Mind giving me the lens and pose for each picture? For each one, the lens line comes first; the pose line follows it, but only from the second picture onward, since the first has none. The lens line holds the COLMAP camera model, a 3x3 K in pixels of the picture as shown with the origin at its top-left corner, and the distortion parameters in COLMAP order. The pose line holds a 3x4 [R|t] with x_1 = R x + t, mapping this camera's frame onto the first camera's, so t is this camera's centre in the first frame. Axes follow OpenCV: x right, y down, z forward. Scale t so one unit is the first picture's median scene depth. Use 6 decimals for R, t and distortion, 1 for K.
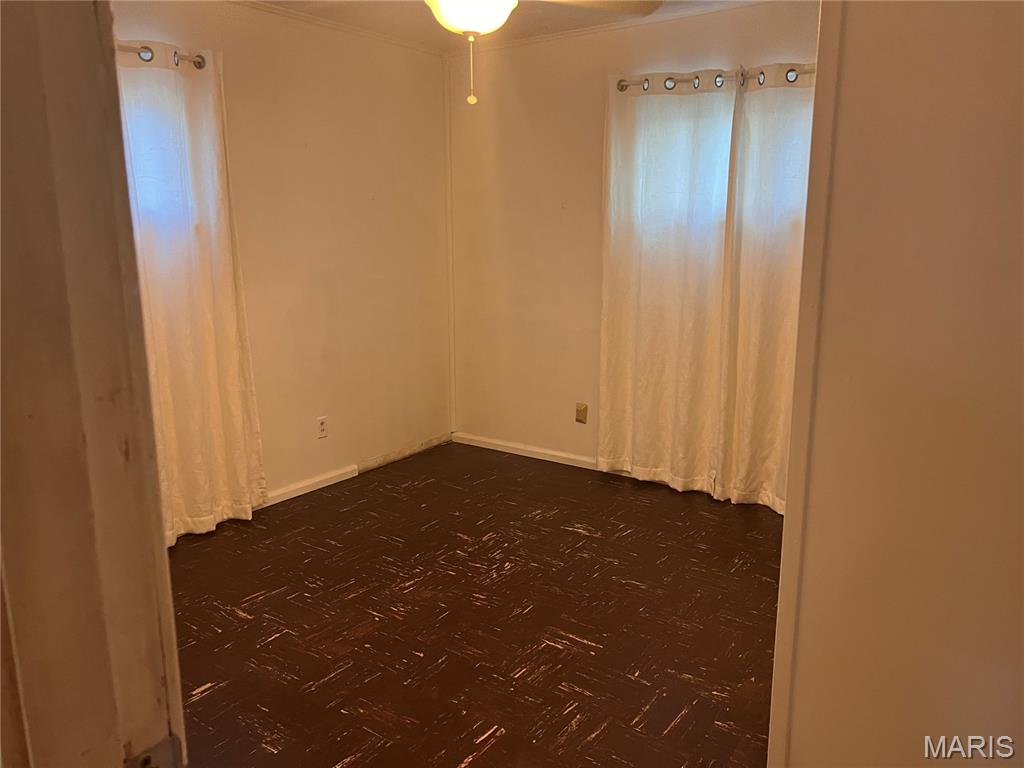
lens RADIAL K [[765.8, 0, 511.6], [0, 765.8, 386.2], [0, 0, 1]] dist [0.059527, -0.060056]
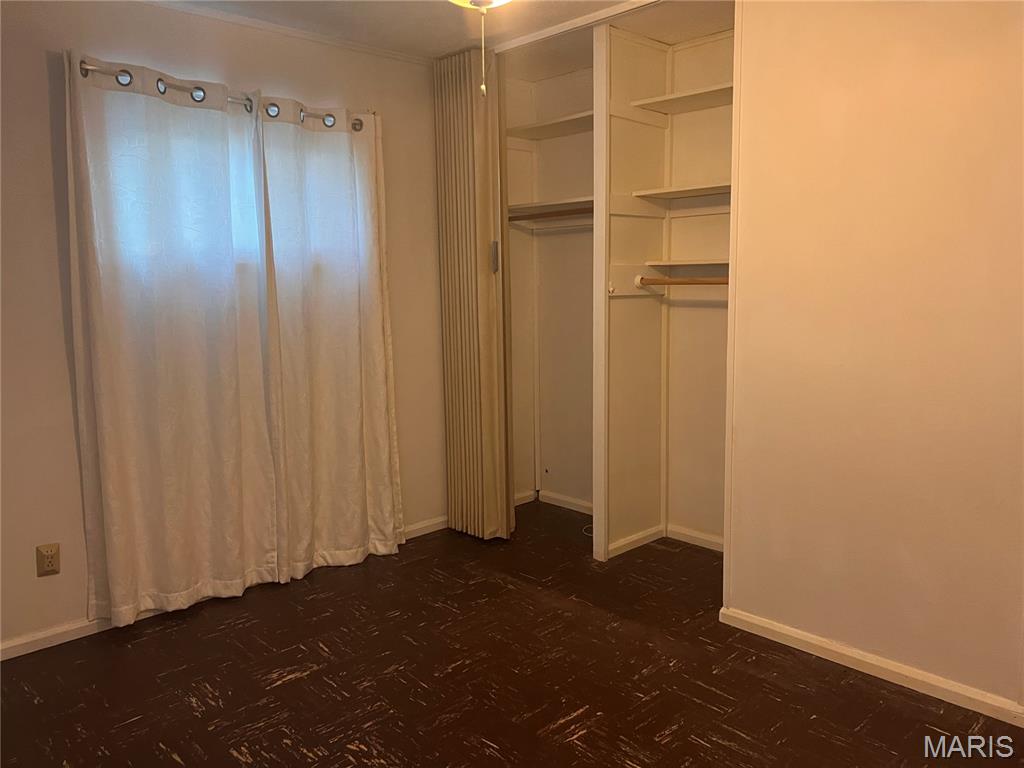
lens RADIAL K [[765.8, 0, 511.8], [0, 765.8, 382.4], [0, 0, 1]] dist [0.059527, -0.060056]
pose [[0.189194, -0.130546, 0.973223, -0.527403], [0.206833, 0.974185, 0.090467, -0.103442], [-0.959909, 0.184179, 0.211312, 0.563728]]
